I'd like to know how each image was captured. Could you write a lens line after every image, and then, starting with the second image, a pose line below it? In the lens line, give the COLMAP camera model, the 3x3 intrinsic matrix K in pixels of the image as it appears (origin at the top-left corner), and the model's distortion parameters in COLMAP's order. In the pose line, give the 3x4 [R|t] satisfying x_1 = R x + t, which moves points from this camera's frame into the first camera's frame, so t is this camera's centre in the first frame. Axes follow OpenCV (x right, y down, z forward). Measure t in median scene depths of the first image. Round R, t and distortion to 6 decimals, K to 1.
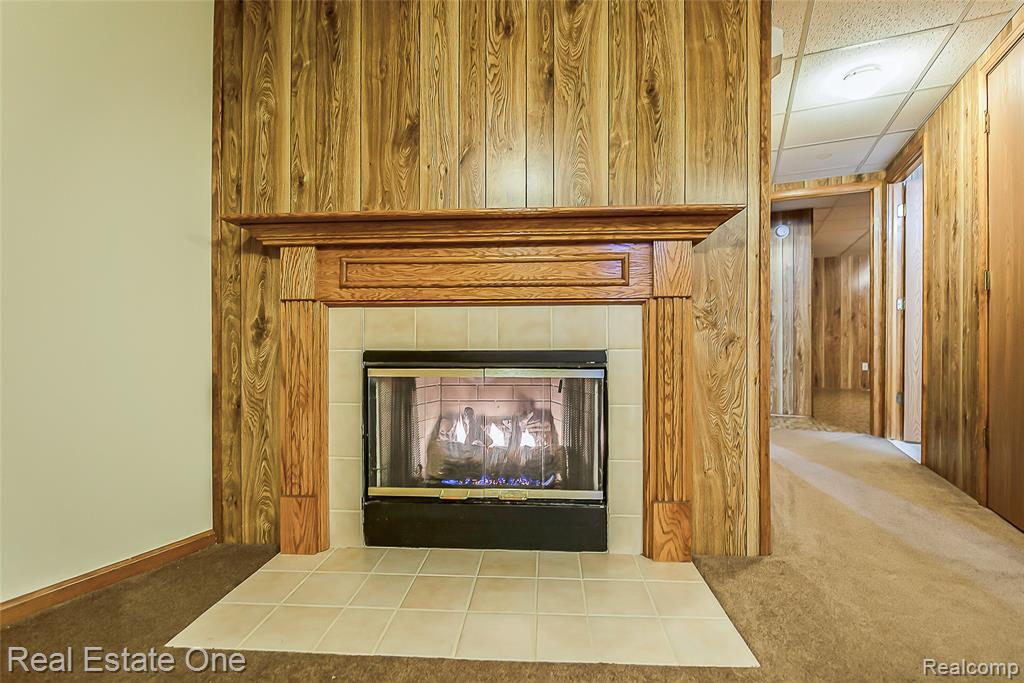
lens RADIAL K [[462.6, 0, 512.0], [0, 462.6, 341.5], [0, 0, 1]] dist [-0.000096, 0.000006]
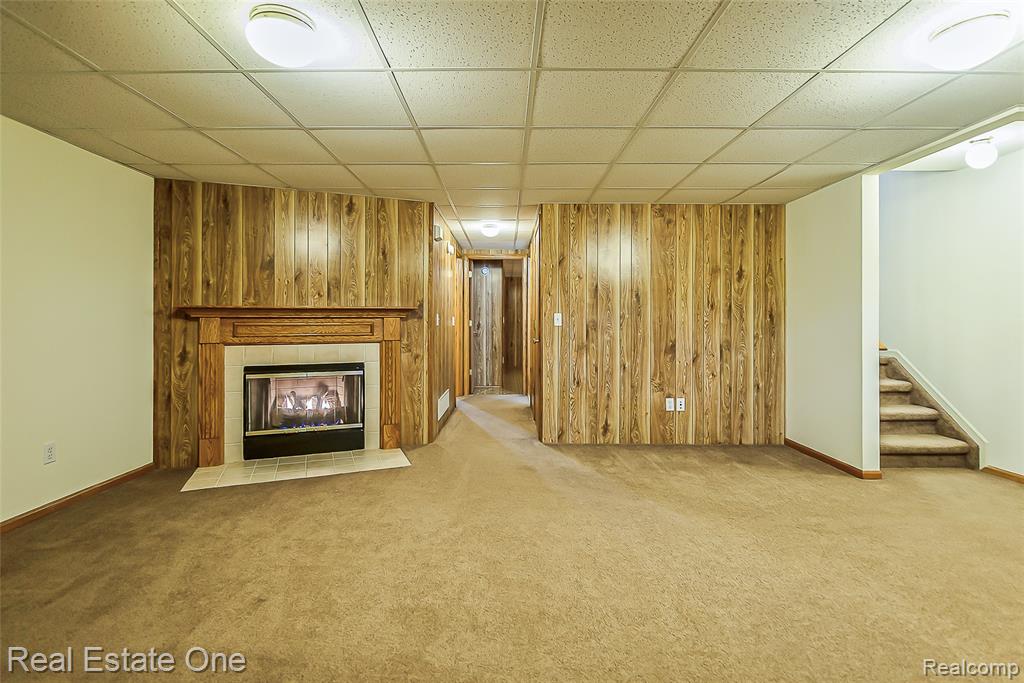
lens RADIAL K [[454.9, 0, 511.8], [0, 454.9, 327.1], [0, 0, 1]] dist [-0.022366, -0.000157]
pose [[0.885863, 0.001887, 0.463944, -0.193856], [-0.005195, 0.999969, 0.005852, -0.173504], [-0.463919, -0.007594, 0.885845, -1.343570]]
